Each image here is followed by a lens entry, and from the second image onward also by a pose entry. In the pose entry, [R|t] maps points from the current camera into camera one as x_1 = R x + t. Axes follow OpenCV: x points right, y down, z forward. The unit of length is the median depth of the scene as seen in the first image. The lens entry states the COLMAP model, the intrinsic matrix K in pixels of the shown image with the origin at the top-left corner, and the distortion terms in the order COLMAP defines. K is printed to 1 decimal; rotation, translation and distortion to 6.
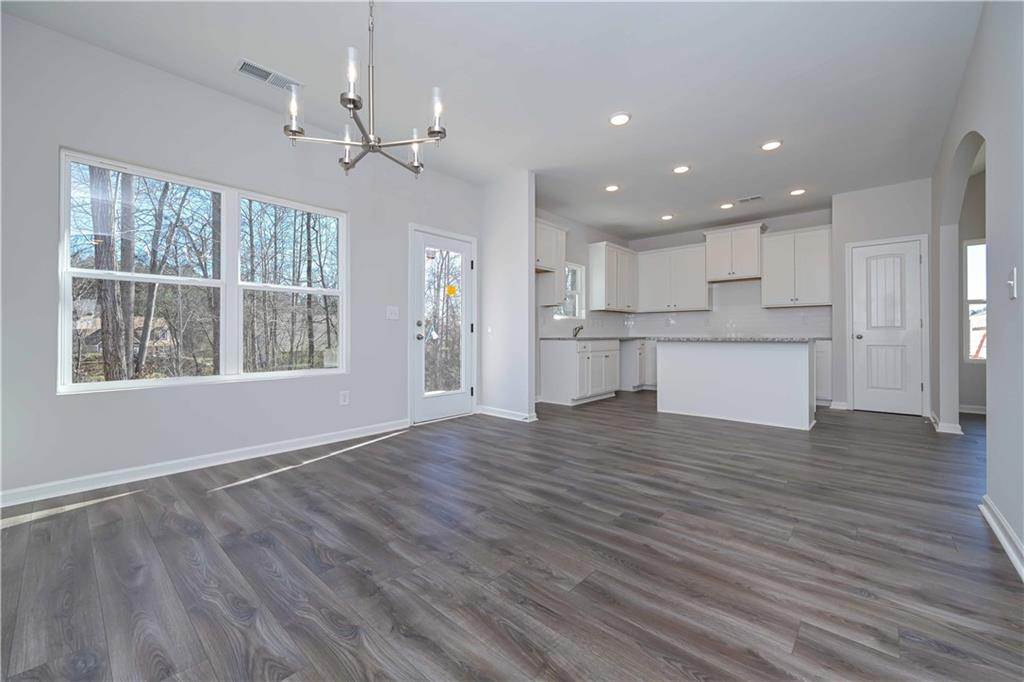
lens RADIAL K [[422.0, 0, 503.1], [0, 422.0, 335.0], [0, 0, 1]] dist [0.001462, 0.000084]
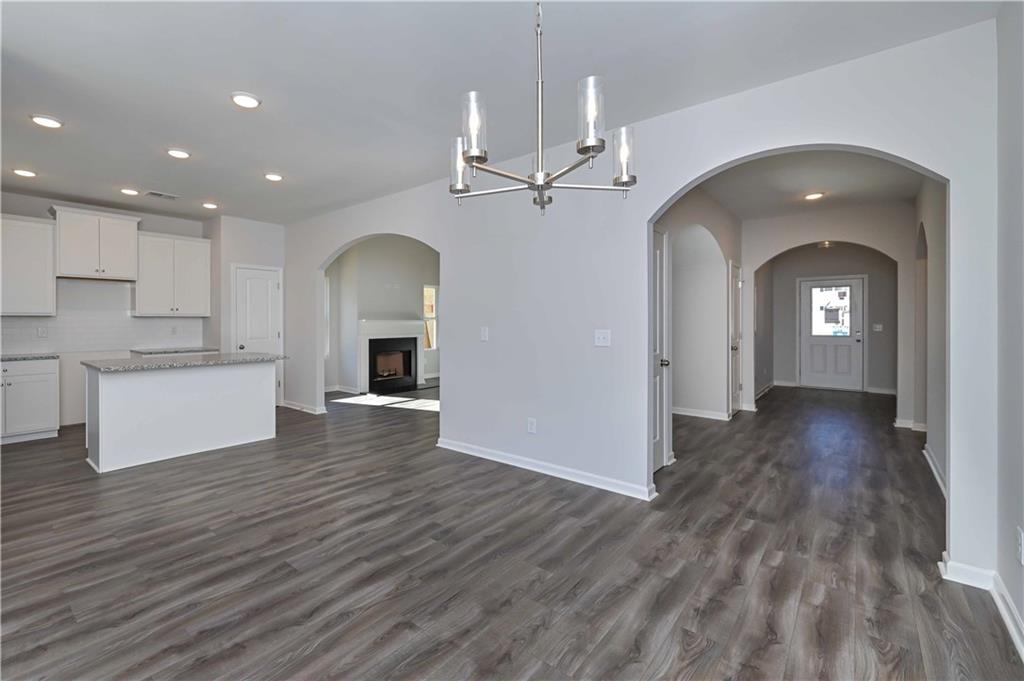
lens RADIAL K [[428.5, 0, 508.1], [0, 428.5, 324.2], [0, 0, 1]] dist [0.003717, 0.000202]
pose [[-0.067987, -0.000536, 0.997686, -0.701368], [-0.005165, 0.999987, 0.000185, -0.120541], [-0.997673, -0.005140, -0.067989, 0.706675]]
